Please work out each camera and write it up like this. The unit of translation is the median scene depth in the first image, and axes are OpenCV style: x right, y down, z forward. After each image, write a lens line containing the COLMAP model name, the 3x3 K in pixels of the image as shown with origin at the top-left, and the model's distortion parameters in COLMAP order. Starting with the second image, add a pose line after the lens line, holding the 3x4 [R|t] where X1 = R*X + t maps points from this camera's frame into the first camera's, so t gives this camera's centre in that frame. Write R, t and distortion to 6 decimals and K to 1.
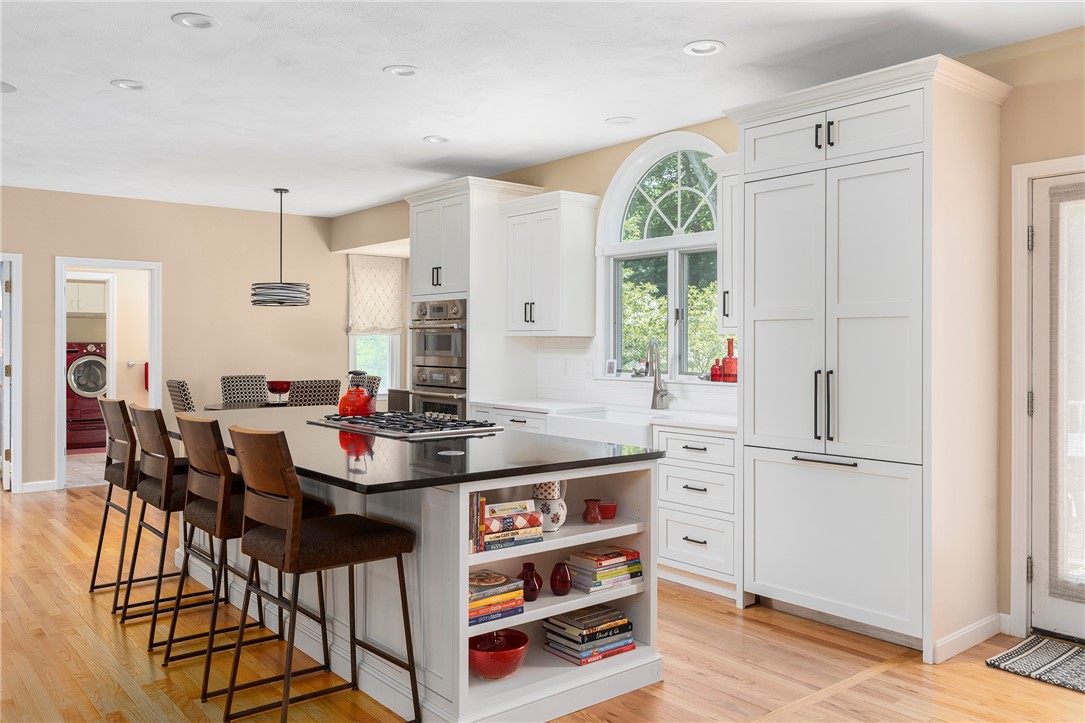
lens RADIAL K [[862.3, 0, 543.3], [0, 862.3, 356.3], [0, 0, 1]] dist [-0.000636, -0.000085]
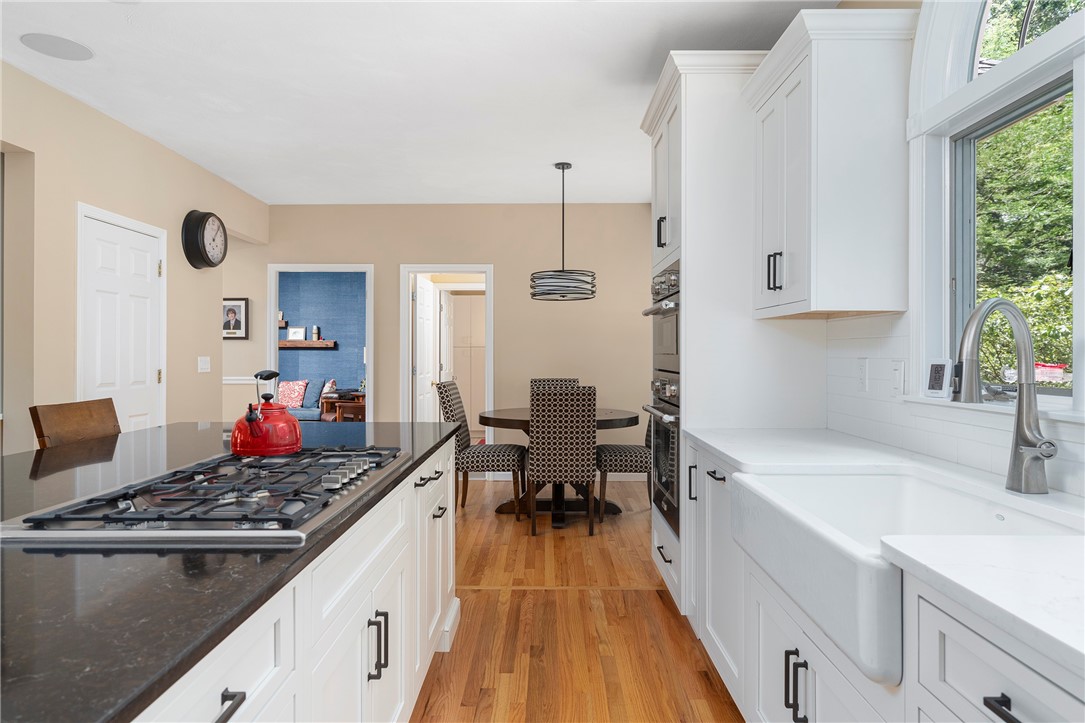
lens RADIAL K [[673.2, 0, 542.9], [0, 673.2, 360.1], [0, 0, 1]] dist [-0.001429, -0.000922]
pose [[0.771766, 0.012280, -0.635788, 0.138454], [-0.022193, 0.999725, -0.007630, 0.010853], [0.635520, 0.019999, 0.771826, 0.571495]]
